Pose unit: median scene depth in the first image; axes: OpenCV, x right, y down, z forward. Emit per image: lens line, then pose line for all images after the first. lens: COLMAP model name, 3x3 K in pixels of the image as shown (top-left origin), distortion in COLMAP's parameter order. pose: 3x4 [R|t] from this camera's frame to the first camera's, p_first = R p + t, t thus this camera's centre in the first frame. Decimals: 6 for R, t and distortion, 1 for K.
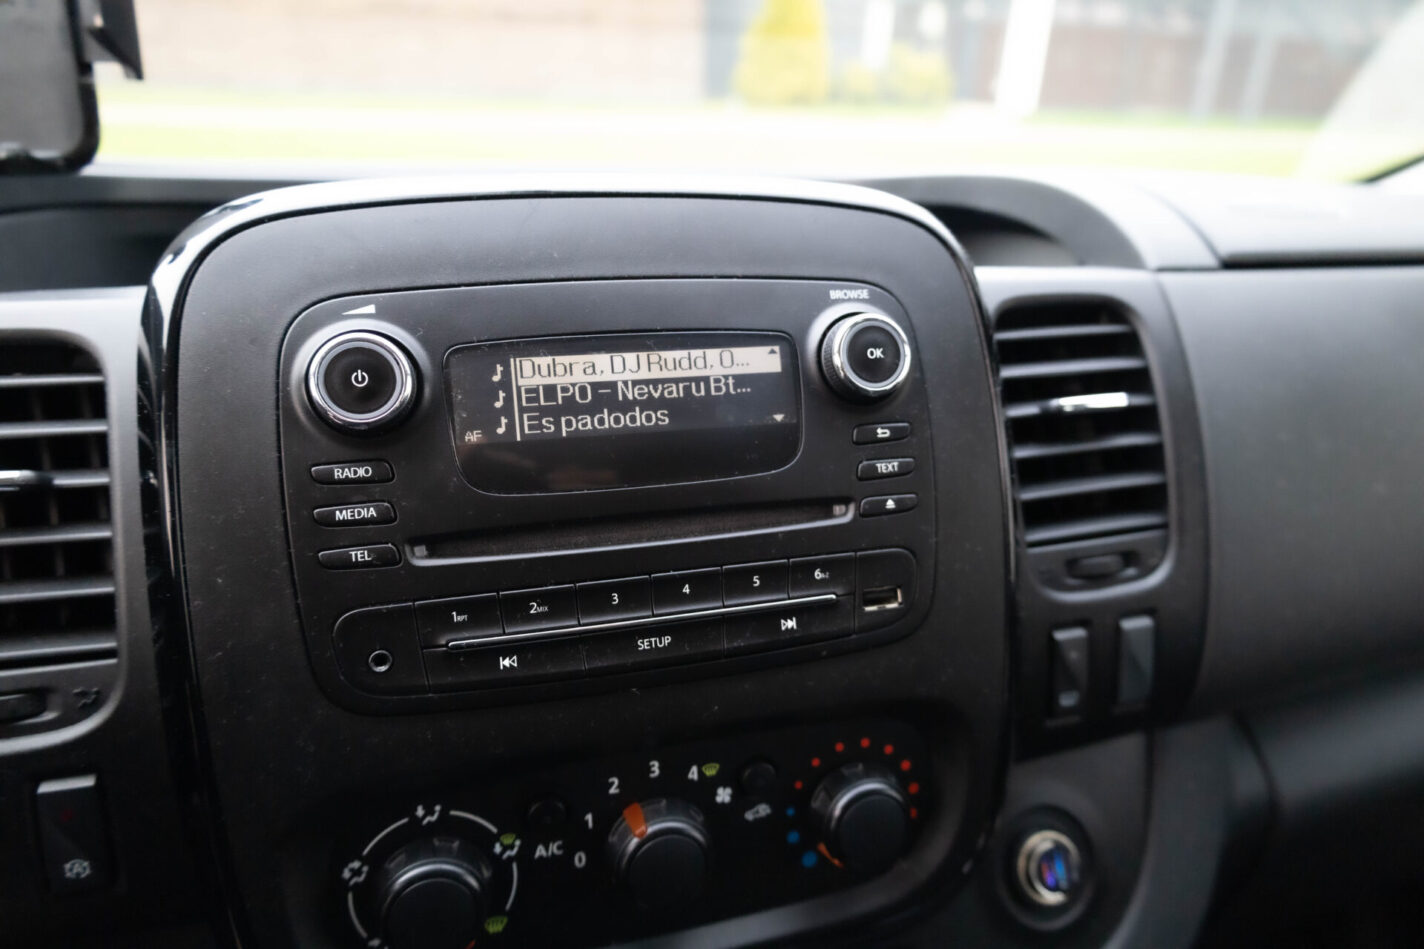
lens RADIAL K [[956.2, 0, 712.0], [0, 956.2, 474.5], [0, 0, 1]] dist [-0.003555, 0.003686]
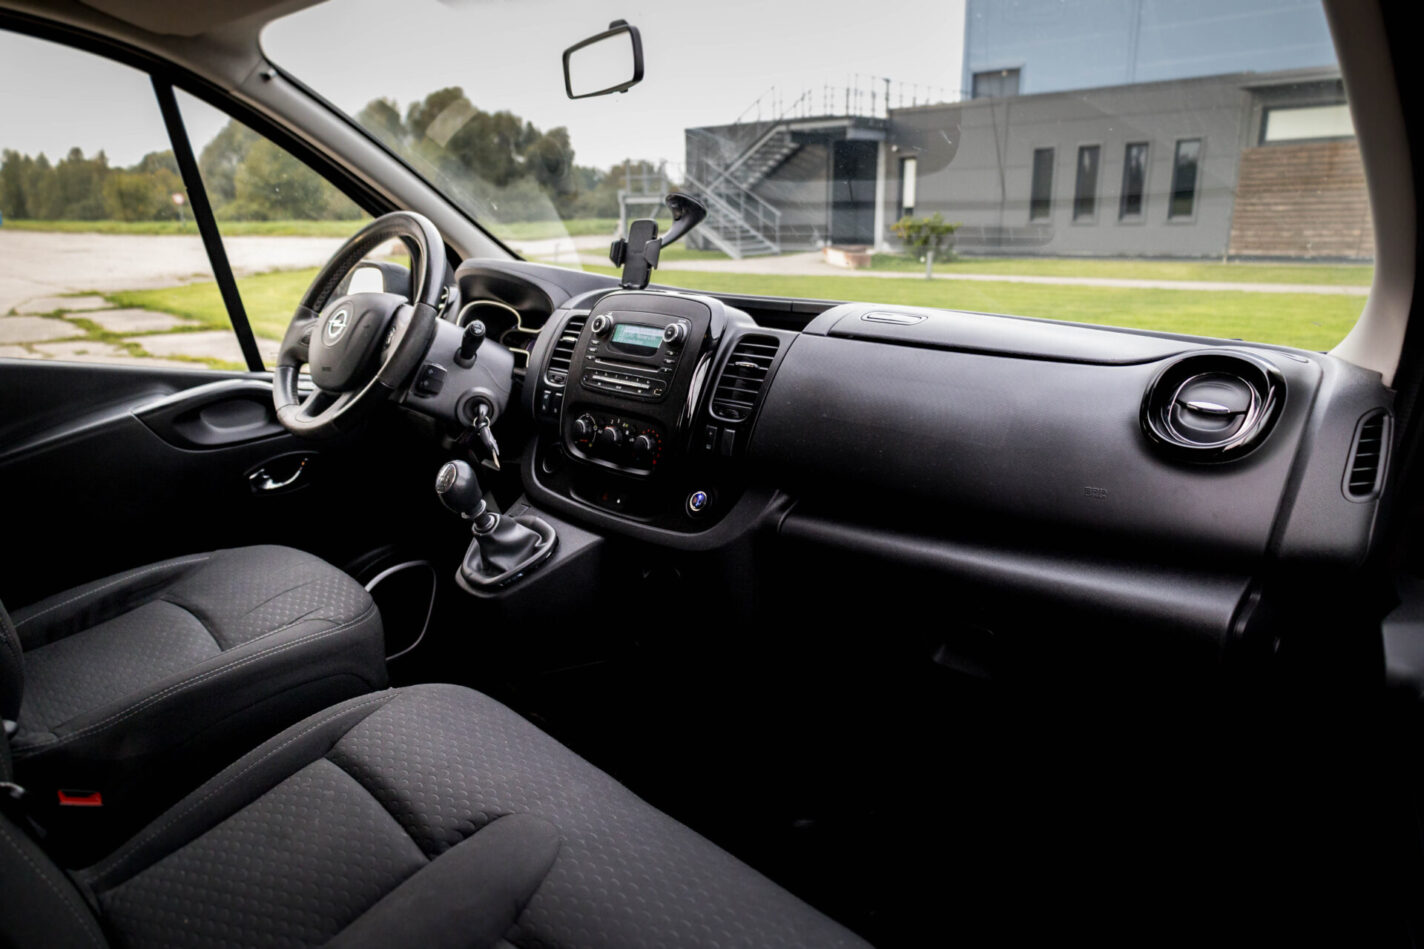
lens RADIAL K [[956.2, 0, 712.0], [0, 956.2, 474.5], [0, 0, 1]] dist [-0.003555, 0.003686]
pose [[0.461057, 0.184543, -0.867969, 4.007952], [-0.340183, 0.940163, 0.019190, 0.314034], [0.819574, 0.286421, 0.496248, -0.748580]]
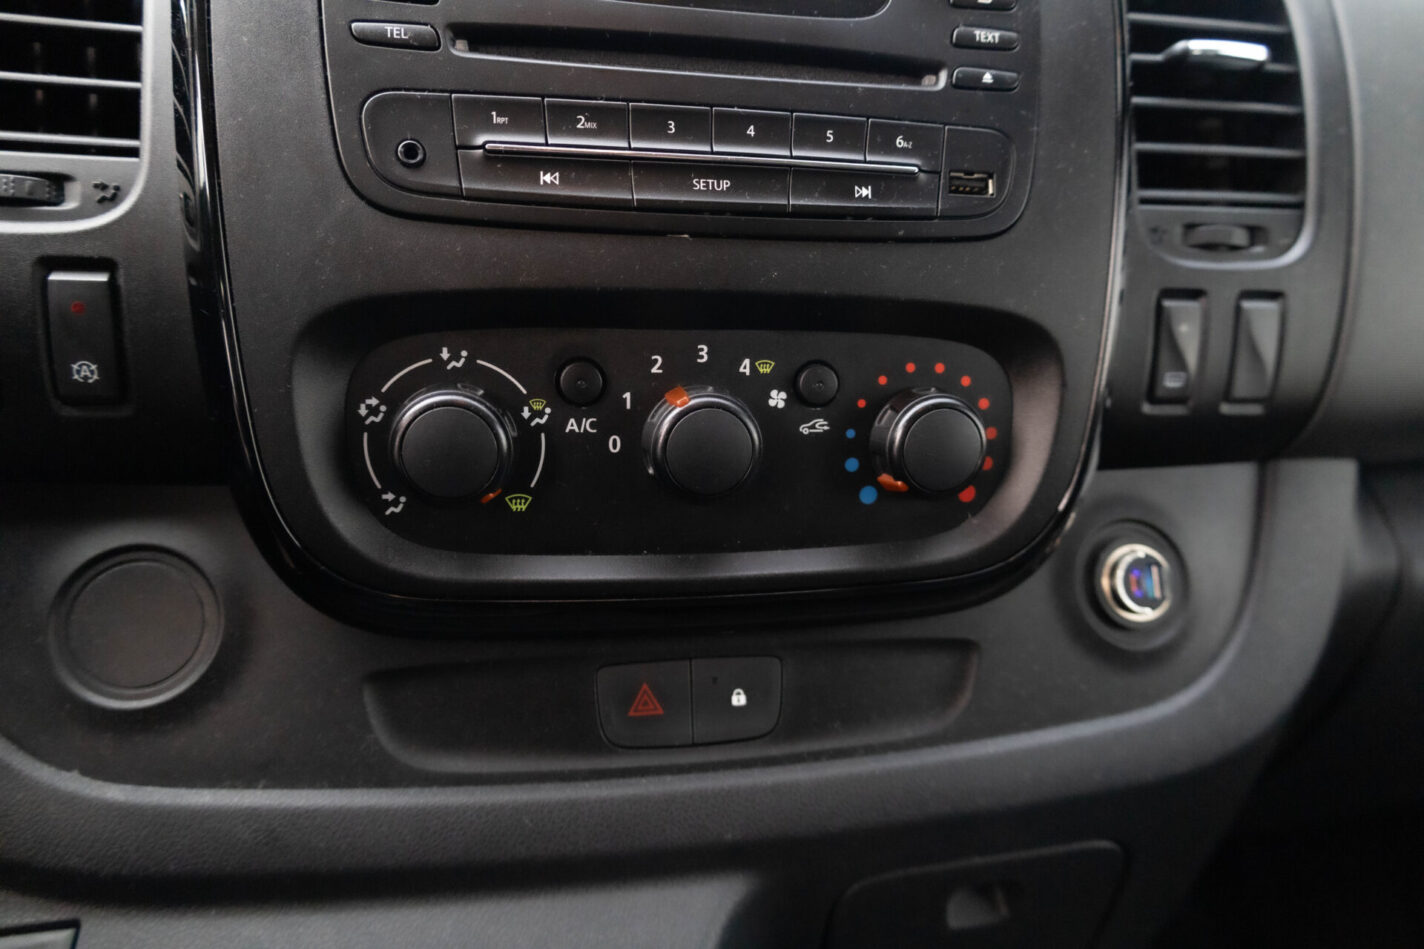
lens RADIAL K [[973.1, 0, 697.9], [0, 973.1, 477.2], [0, 0, 1]] dist [-0.000973, 0.004509]
pose [[0.994602, 0.063495, -0.082070, 0.018544], [-0.063101, 0.997980, 0.007392, 0.425922], [0.082373, -0.002174, 0.996599, 0.085977]]
